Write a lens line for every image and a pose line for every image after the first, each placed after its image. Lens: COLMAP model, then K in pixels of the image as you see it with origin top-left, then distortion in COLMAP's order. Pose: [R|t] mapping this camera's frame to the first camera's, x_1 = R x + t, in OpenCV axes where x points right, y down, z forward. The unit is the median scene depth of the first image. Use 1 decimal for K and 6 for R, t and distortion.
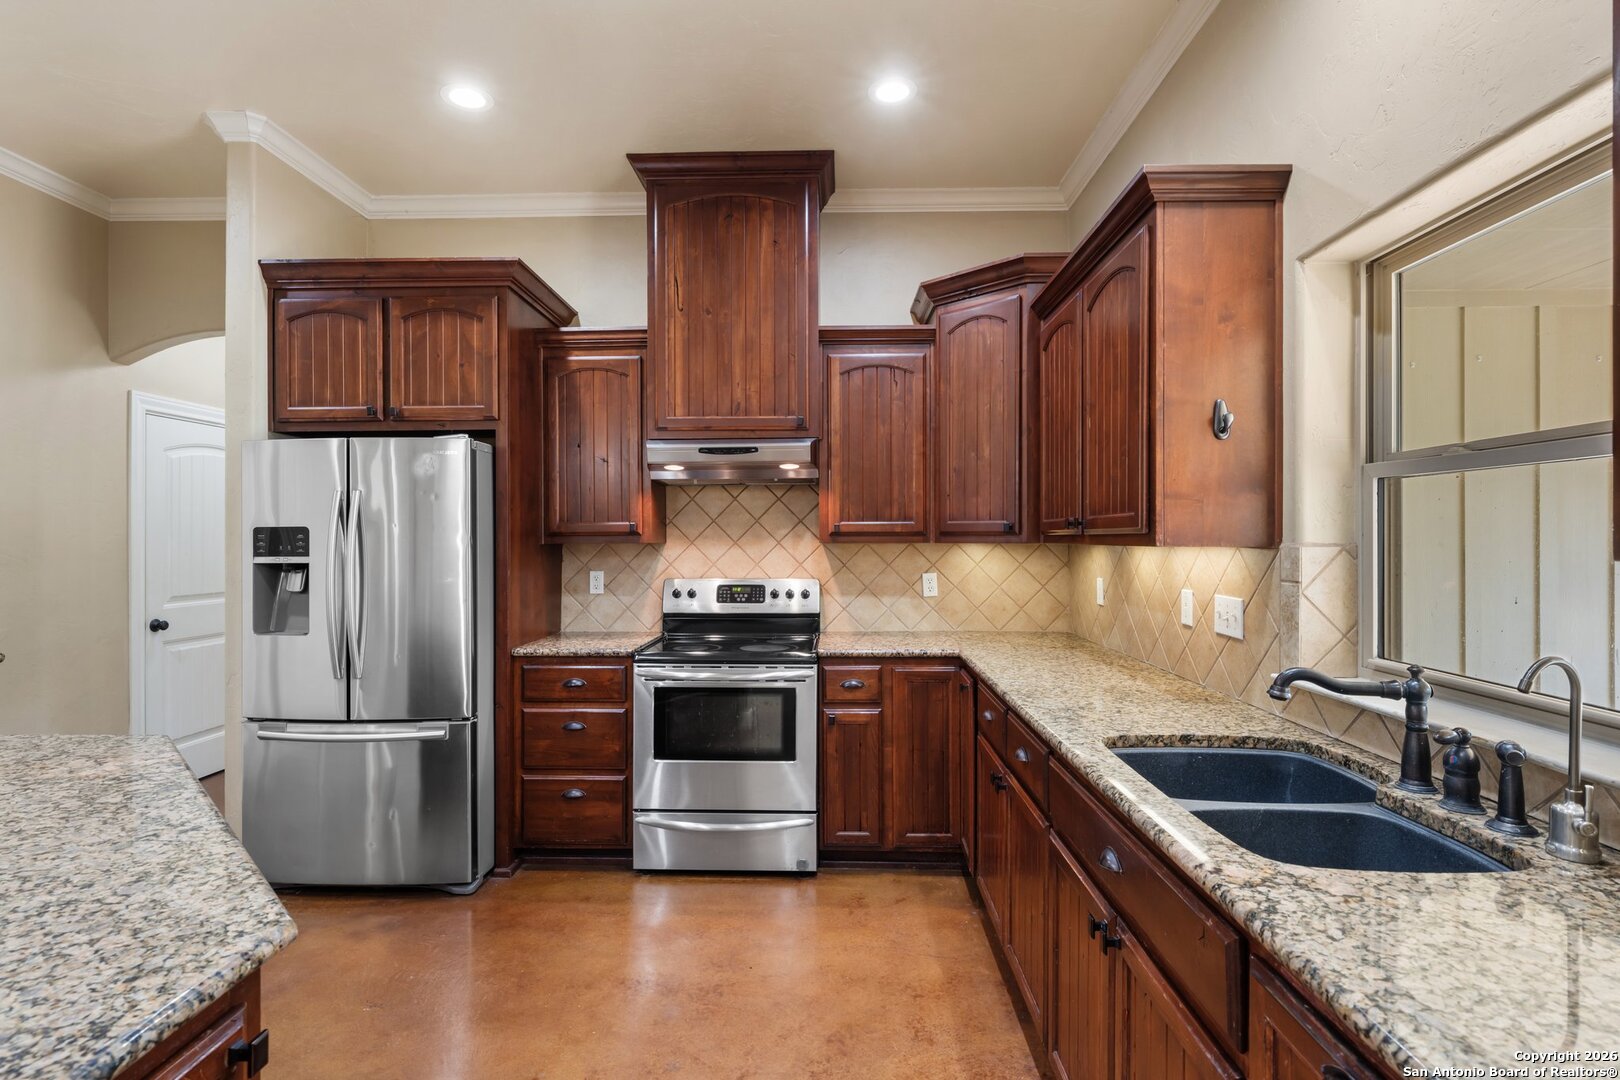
lens RADIAL K [[788.5, 0, 816.0], [0, 788.5, 541.4], [0, 0, 1]] dist [-0.000364, -0.000004]
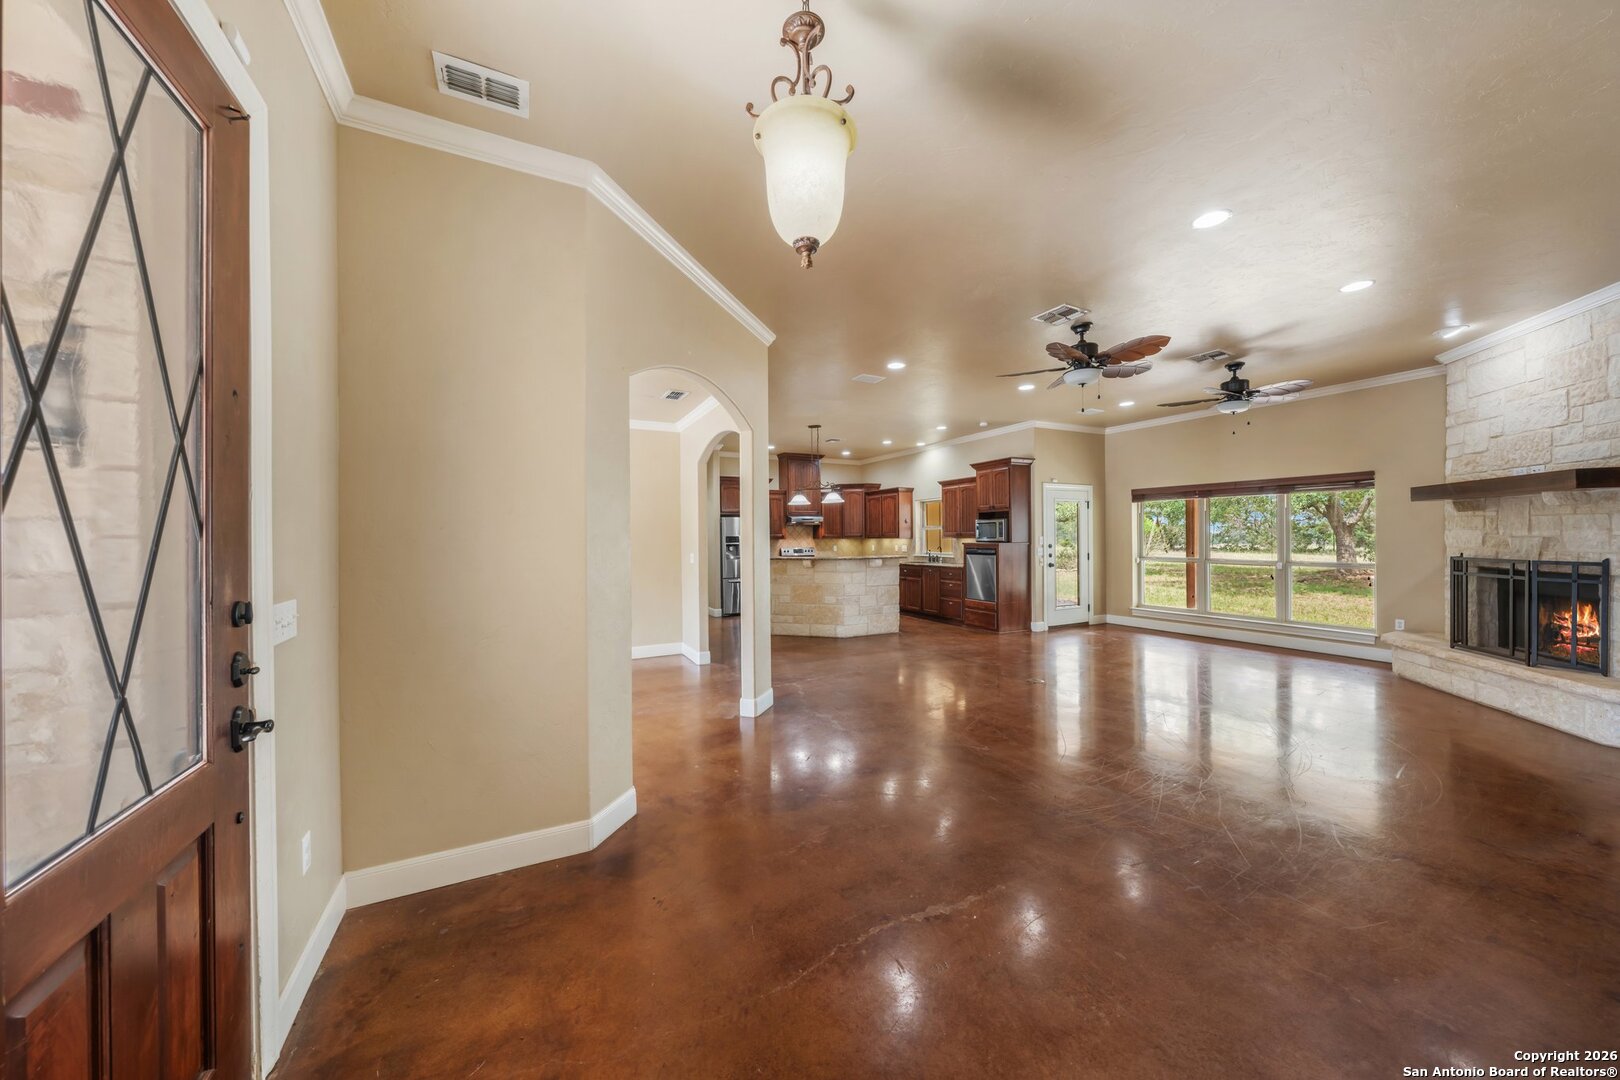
lens RADIAL K [[549.1, 0, 811.8], [0, 549.1, 535.7], [0, 0, 1]] dist [-0.002118, 0.000527]
pose [[0.875902, -0.005989, 0.482451, -1.721944], [0.010568, 0.999921, -0.006774, 0.004186], [-0.482373, 0.011032, 0.875897, -1.930619]]
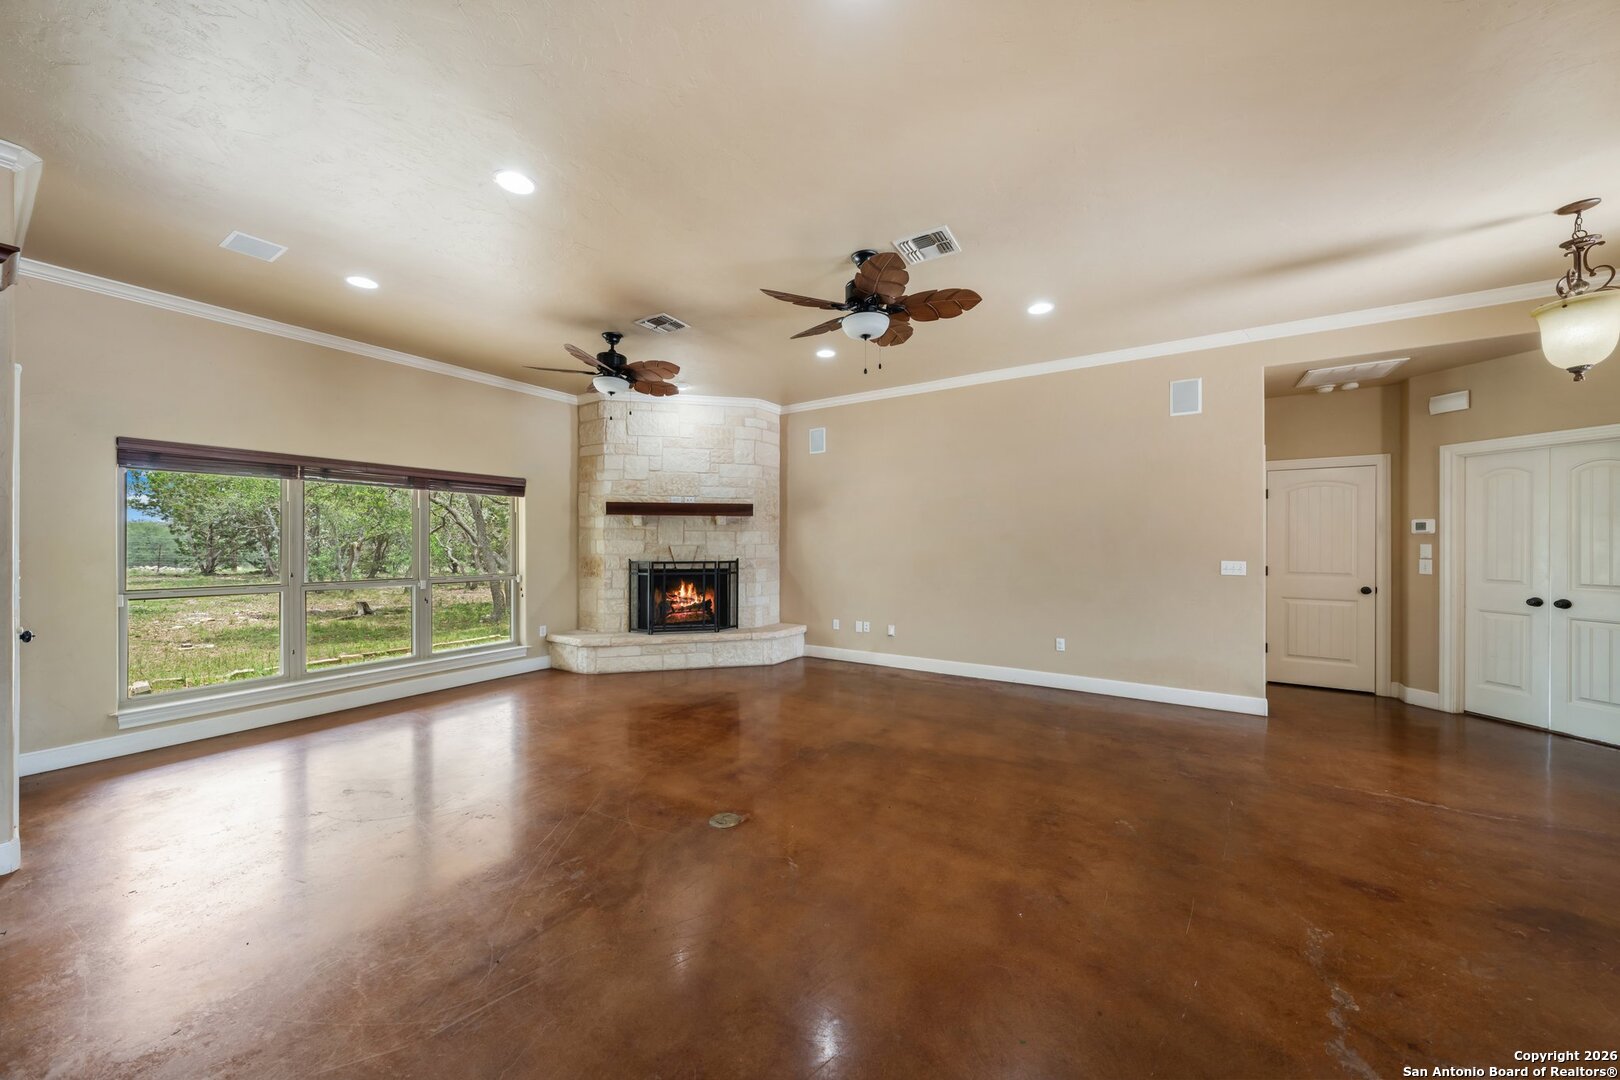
lens RADIAL K [[549.1, 0, 813.2], [0, 549.1, 539.6], [0, 0, 1]] dist [-0.002118, 0.000527]
pose [[-0.853562, 0.003061, 0.520982, -0.926063], [0.003137, 0.999995, -0.000737, -0.001412], [-0.520981, 0.001005, -0.853568, -0.180948]]
